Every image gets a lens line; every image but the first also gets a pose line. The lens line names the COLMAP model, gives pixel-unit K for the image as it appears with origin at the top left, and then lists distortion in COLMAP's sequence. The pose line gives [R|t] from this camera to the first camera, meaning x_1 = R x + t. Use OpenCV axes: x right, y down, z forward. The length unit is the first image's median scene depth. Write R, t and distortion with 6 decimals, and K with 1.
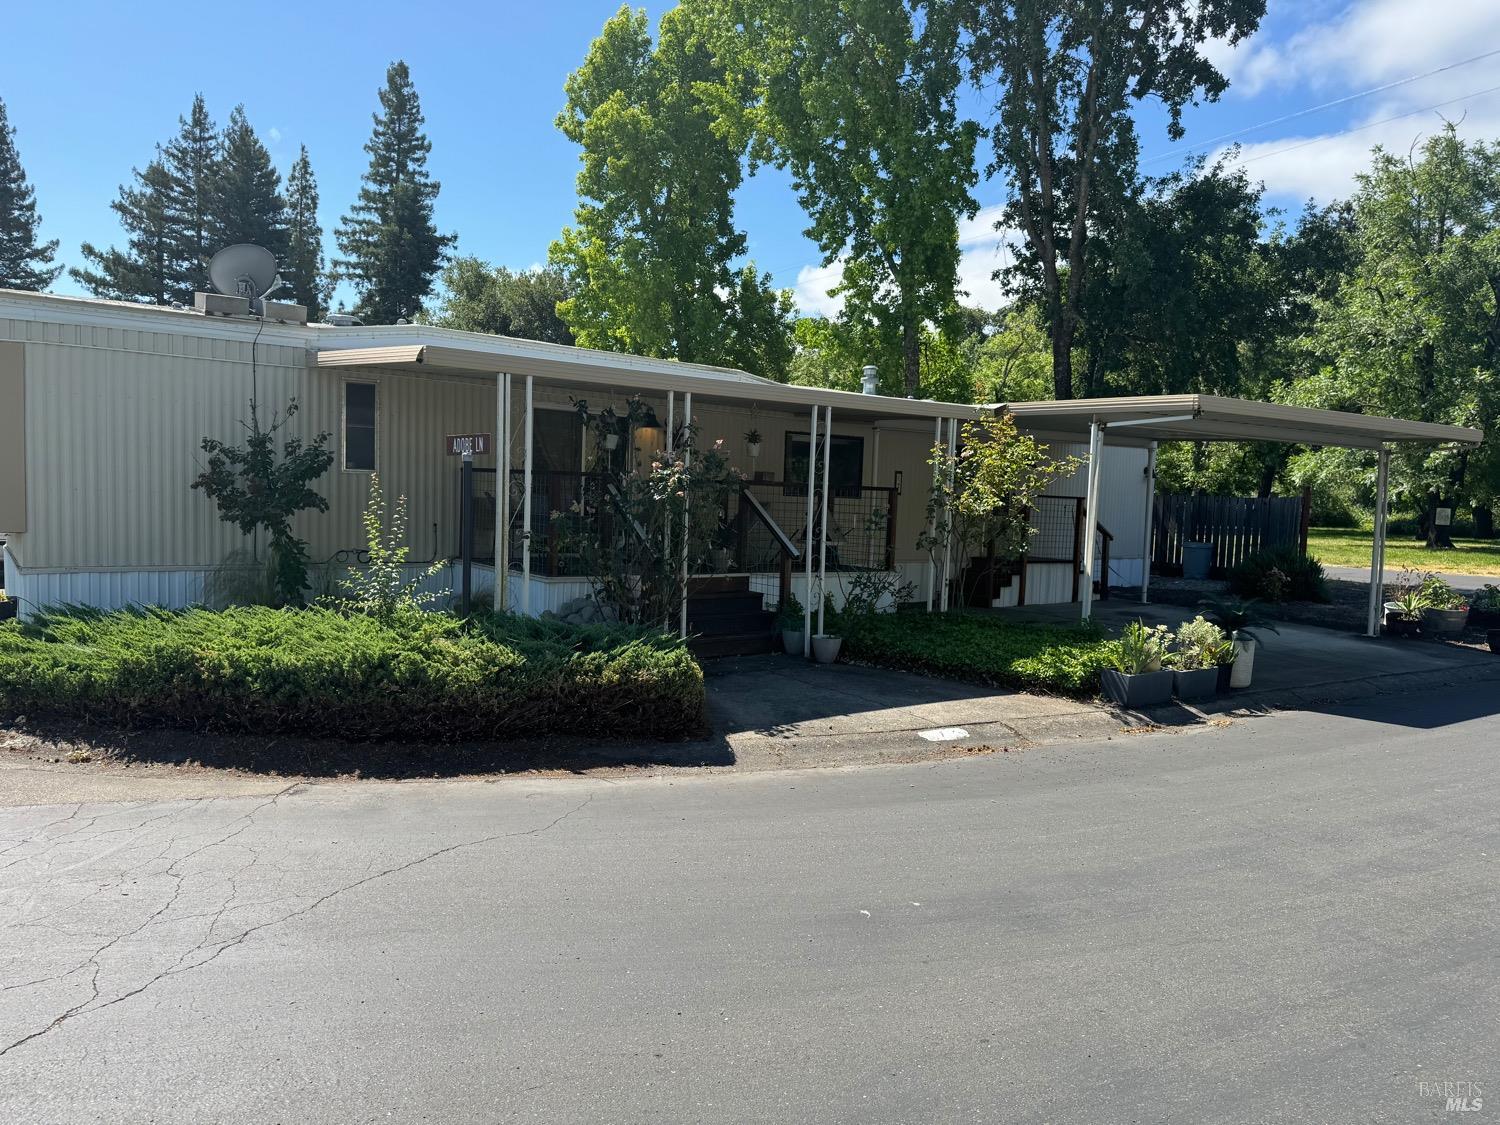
lens RADIAL K [[1047.0, 0, 742.8], [0, 1047.0, 561.5], [0, 0, 1]] dist [0.066022, -0.066030]
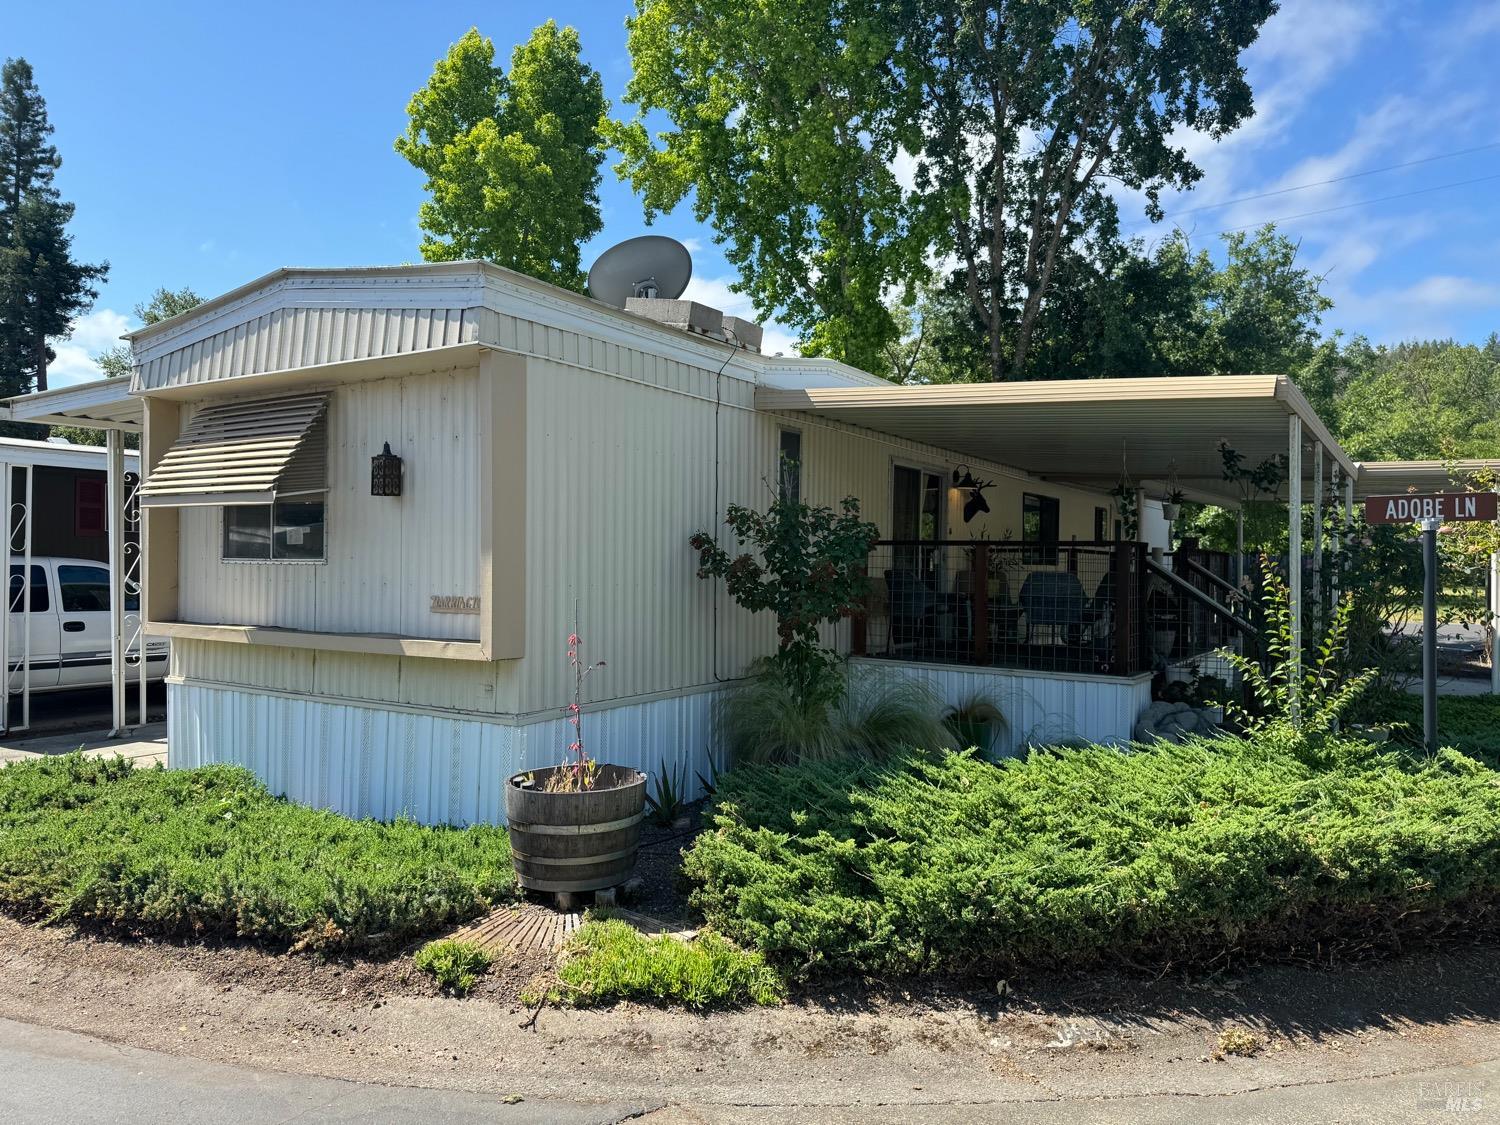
lens RADIAL K [[1047.0, 0, 743.5], [0, 1047.0, 570.1], [0, 0, 1]] dist [0.066022, -0.066030]
pose [[0.937102, -0.027048, 0.348005, -0.256249], [0.045881, 0.997888, -0.045990, -0.014714], [-0.346026, 0.059065, 0.936364, 0.124047]]
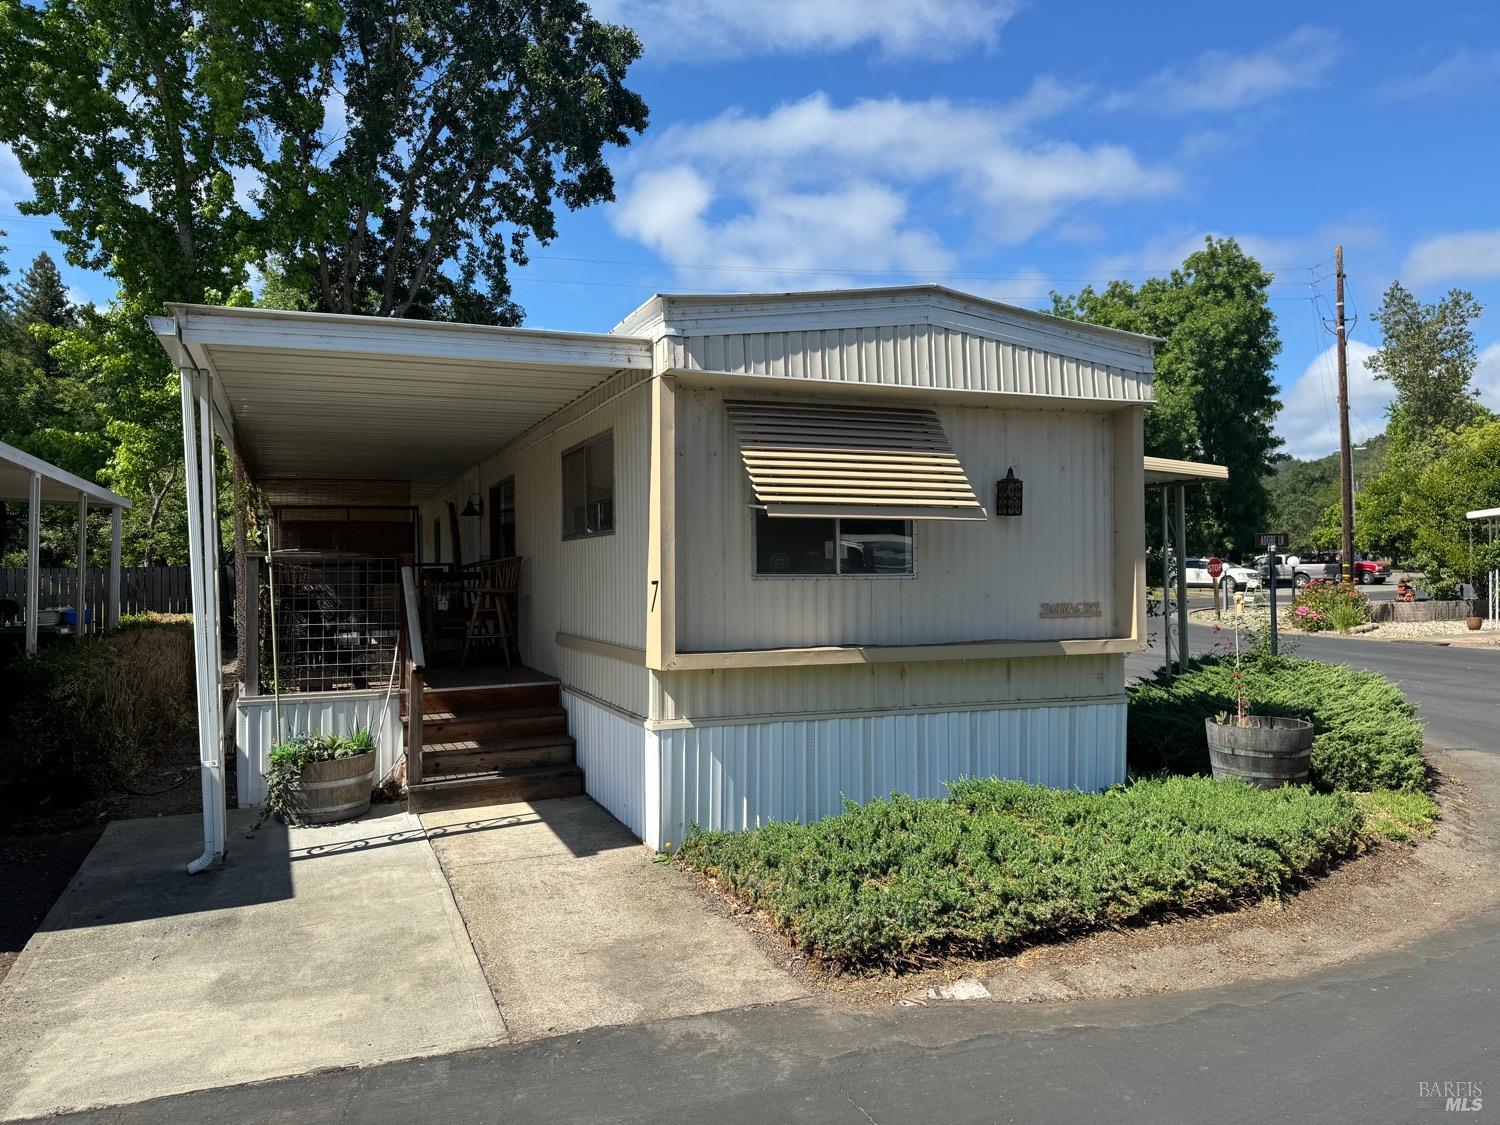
lens RADIAL K [[1047.0, 0, 750.3], [0, 1047.0, 570.1], [0, 0, 1]] dist [0.066022, -0.066030]
pose [[0.255185, -0.033165, 0.966323, -0.492823], [0.078766, 0.996803, 0.013411, -0.038304], [-0.963679, 0.072691, 0.256981, 0.344254]]
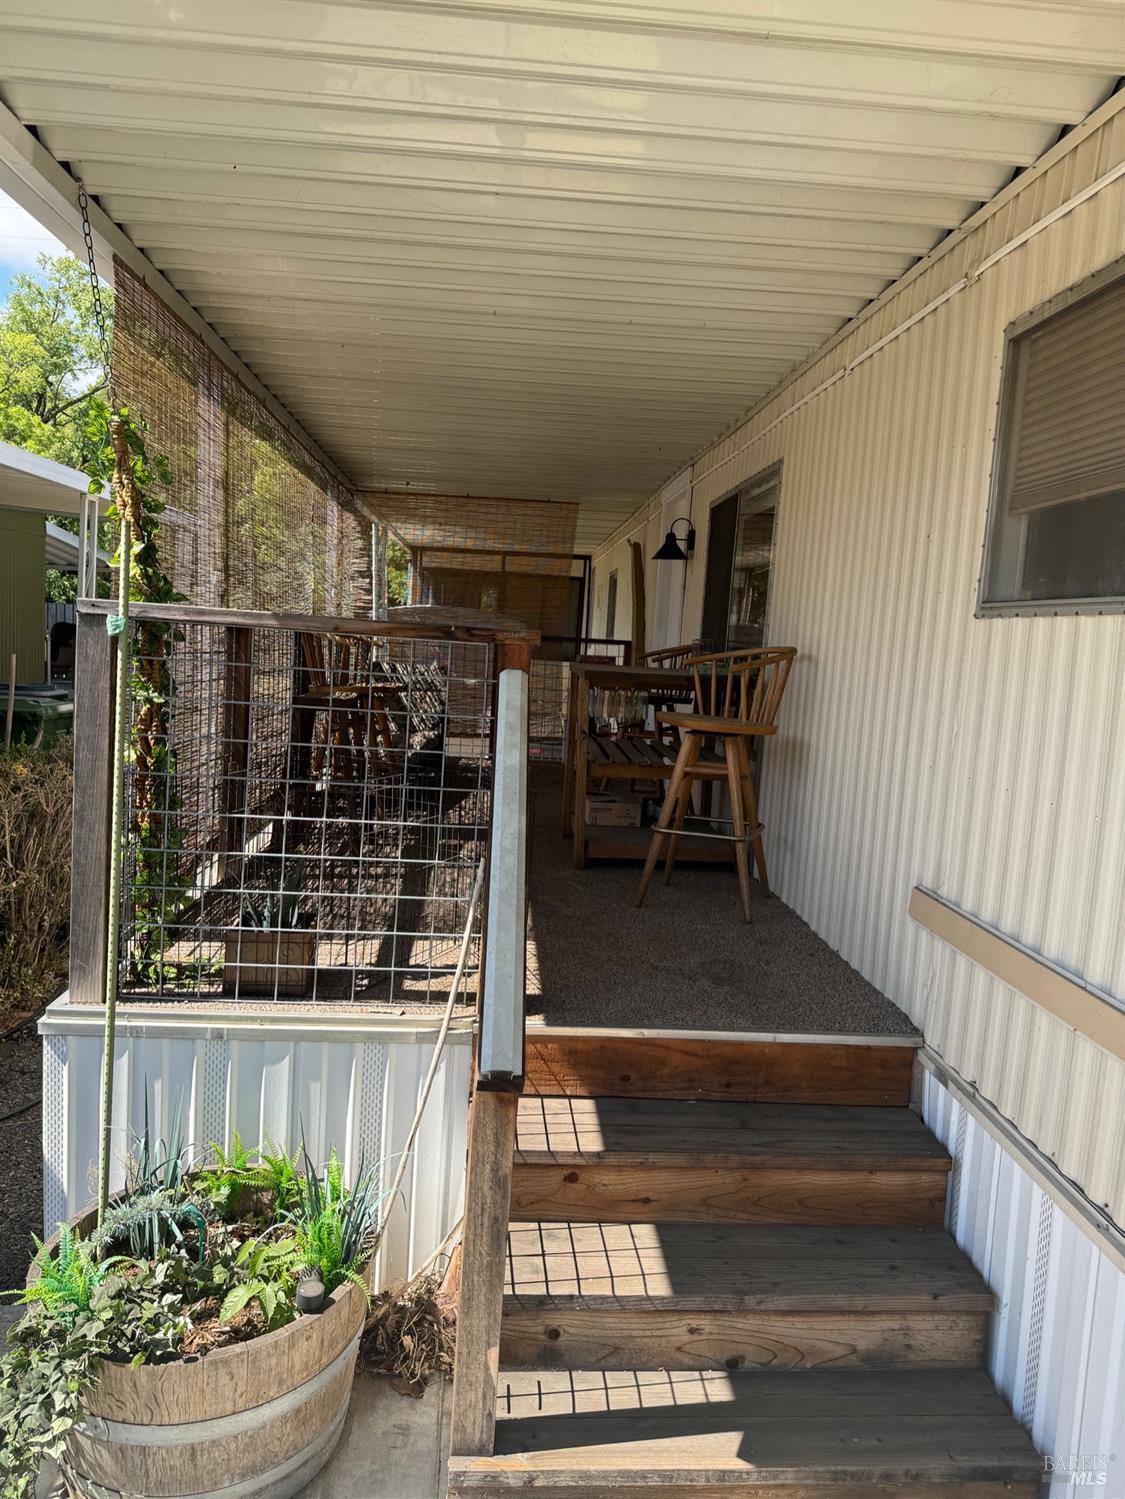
lens RADIAL K [[1046.3, 0, 594.1], [0, 1046.3, 746.0], [0, 0, 1]] dist [0.066022, -0.066030]
pose [[0.536058, -0.089135, 0.839462, -0.329160], [0.013740, 0.995199, 0.096898, -0.044710], [-0.844069, -0.040409, 0.534709, 0.442414]]
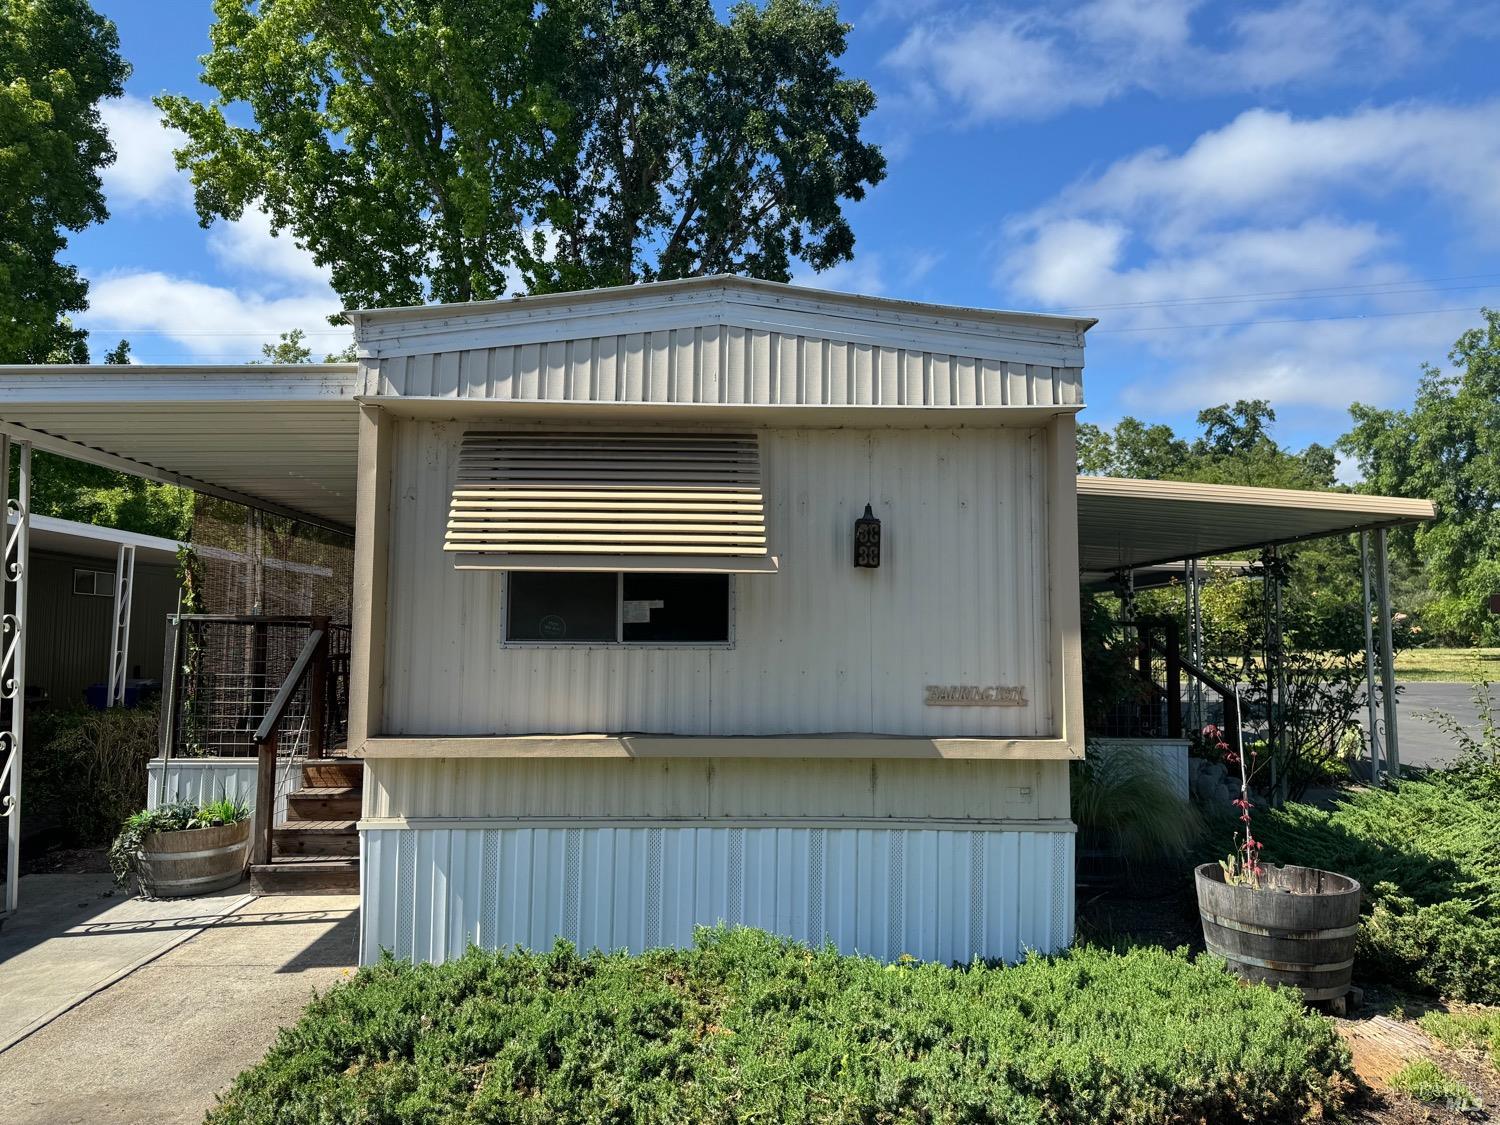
lens RADIAL K [[1047.0, 0, 751.9], [0, 1047.0, 562.3], [0, 0, 1]] dist [0.066022, -0.066030]
pose [[0.579309, 0.028493, 0.814610, -0.404968], [0.067204, 0.994317, -0.082571, -0.030322], [-0.812333, 0.102580, 0.574102, 0.261969]]
